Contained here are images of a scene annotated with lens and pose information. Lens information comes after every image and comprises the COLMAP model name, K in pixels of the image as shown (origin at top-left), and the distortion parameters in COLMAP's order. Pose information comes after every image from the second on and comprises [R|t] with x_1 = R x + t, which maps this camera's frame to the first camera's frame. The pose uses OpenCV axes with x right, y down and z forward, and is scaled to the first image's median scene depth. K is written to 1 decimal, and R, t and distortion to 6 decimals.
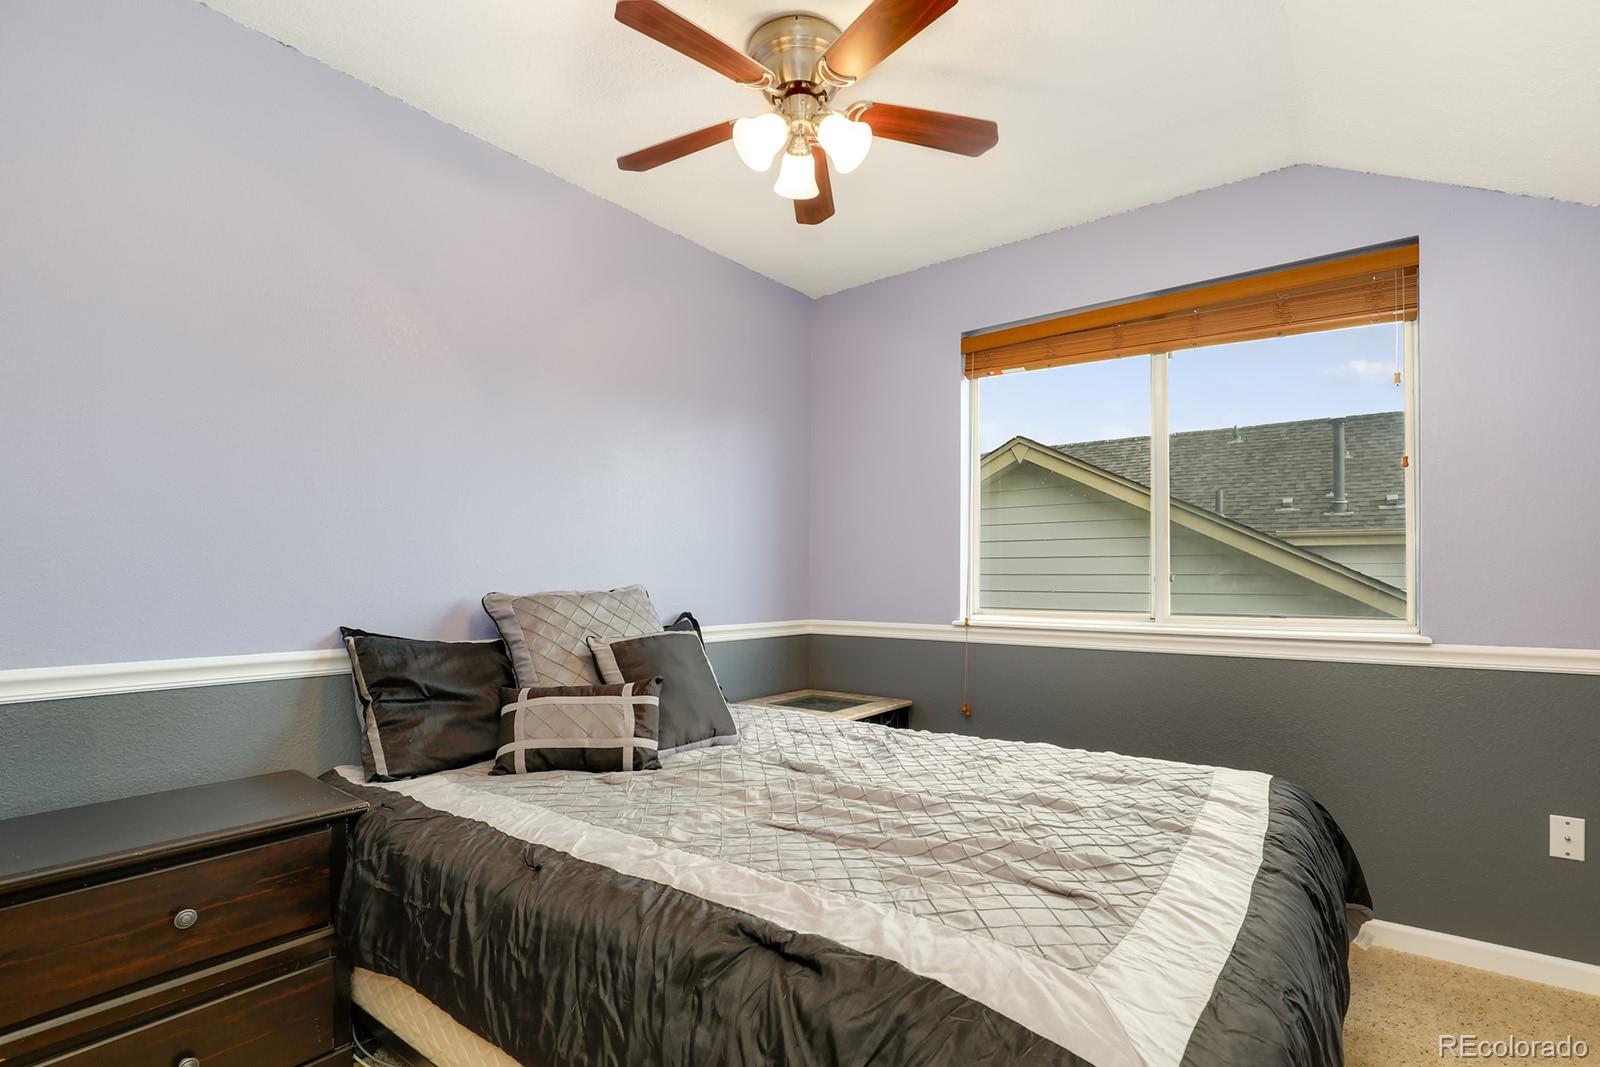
lens RADIAL K [[745.9, 0, 805.8], [0, 745.9, 553.0], [0, 0, 1]] dist [-0.023622, 0.000621]
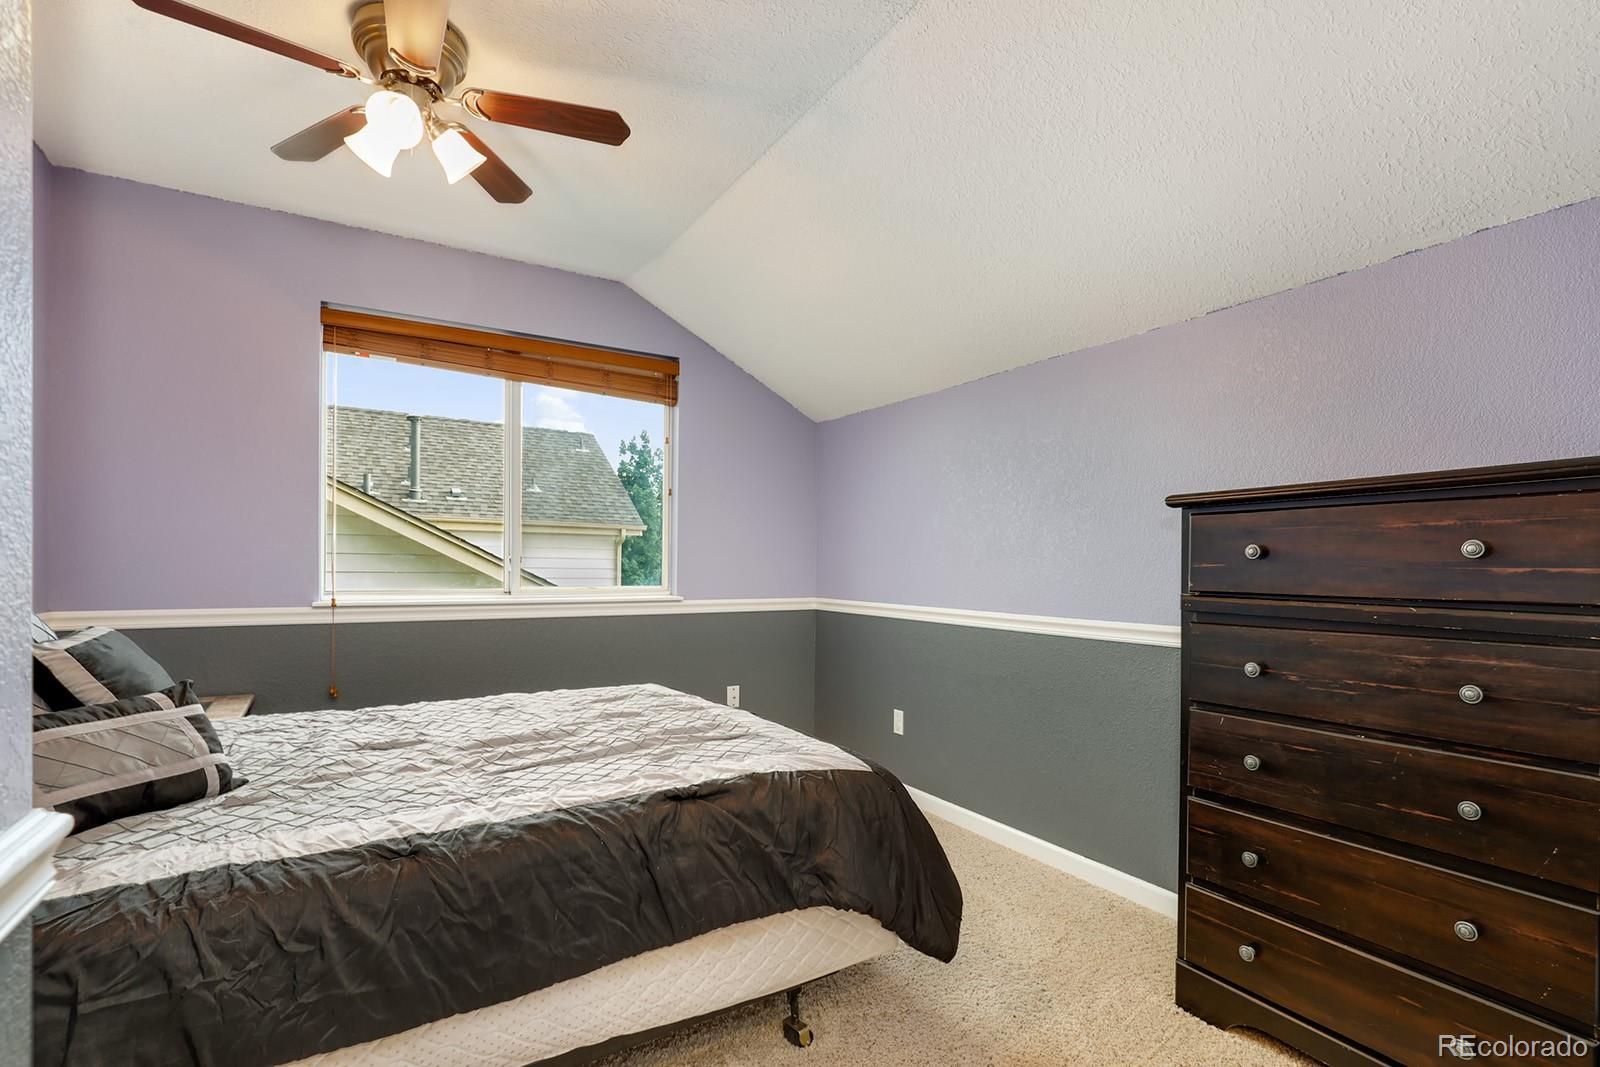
lens RADIAL K [[745.9, 0, 805.8], [0, 745.9, 553.0], [0, 0, 1]] dist [-0.023622, 0.000621]
pose [[0.361122, 0.013195, 0.932425, -0.805571], [-0.042826, 0.999080, 0.002448, -0.003686], [-0.931535, -0.040816, 0.361355, 0.116218]]
